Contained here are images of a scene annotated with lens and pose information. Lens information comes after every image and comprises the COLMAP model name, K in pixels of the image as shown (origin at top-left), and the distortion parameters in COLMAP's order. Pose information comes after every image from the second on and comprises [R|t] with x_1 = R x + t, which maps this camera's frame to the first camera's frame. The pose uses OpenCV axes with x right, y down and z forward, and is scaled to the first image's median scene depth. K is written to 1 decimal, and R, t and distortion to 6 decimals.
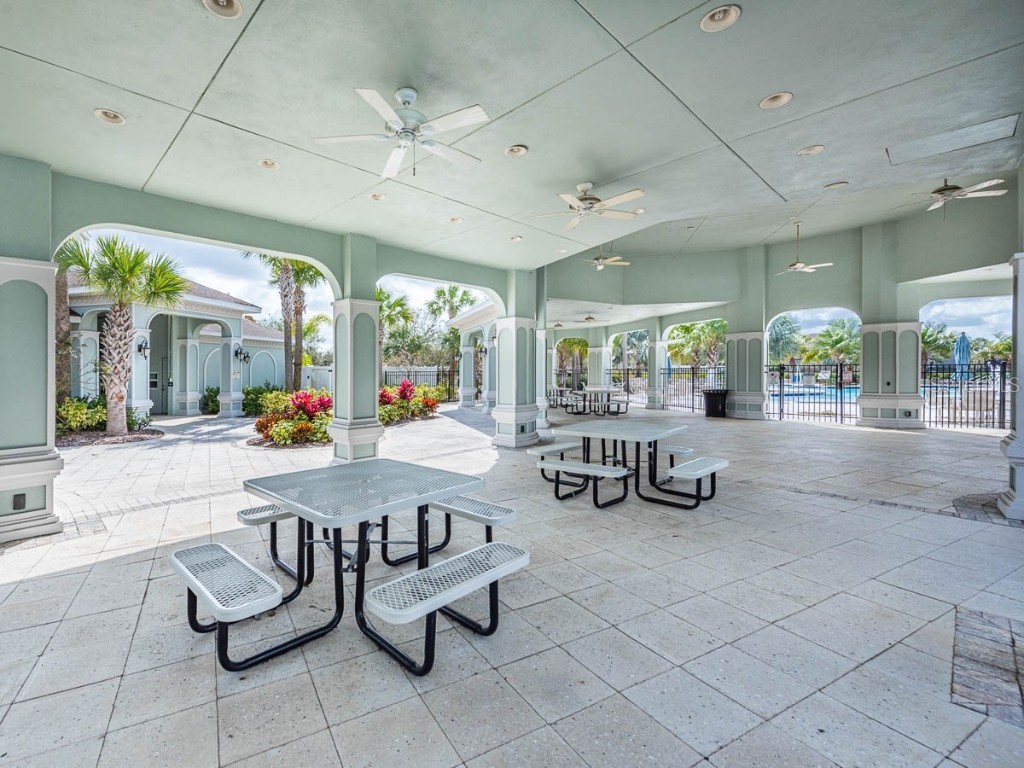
lens RADIAL K [[444.6, 0, 508.0], [0, 444.6, 373.5], [0, 0, 1]] dist [0.007386, 0.000010]
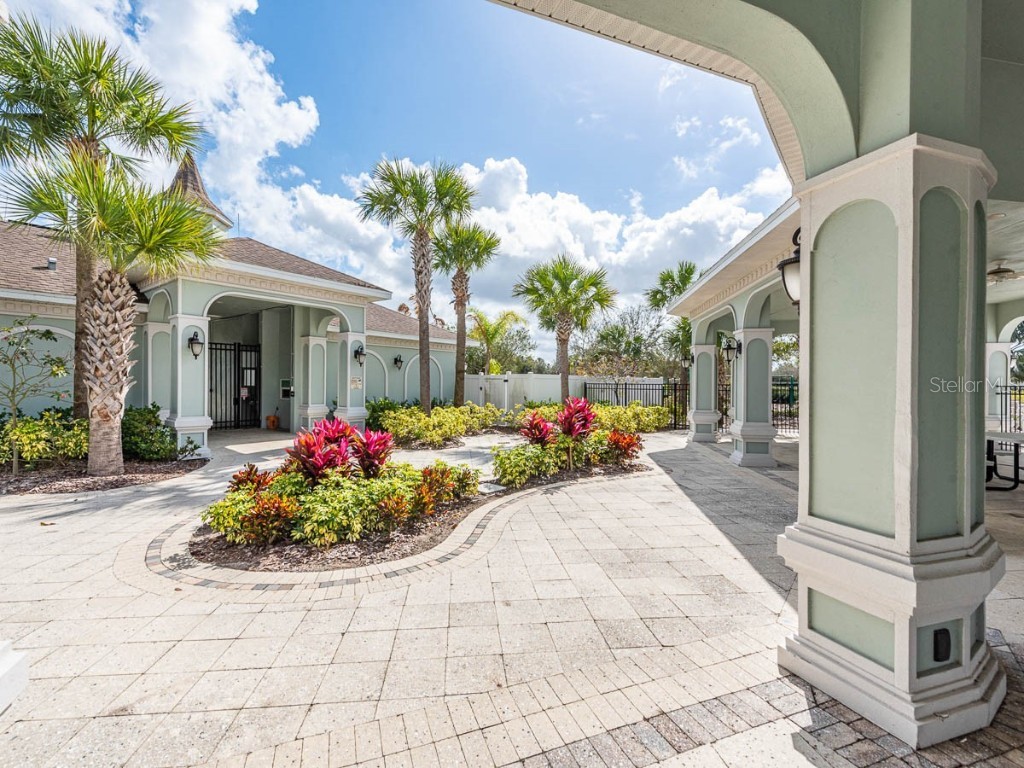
lens RADIAL K [[444.6, 0, 508.0], [0, 444.6, 373.5], [0, 0, 1]] dist [0.007386, 0.000010]
pose [[0.869898, 0.005858, -0.493197, -0.031902], [-0.019633, 0.999548, -0.022756, -0.001887], [0.492841, 0.029478, 0.869620, 0.462774]]
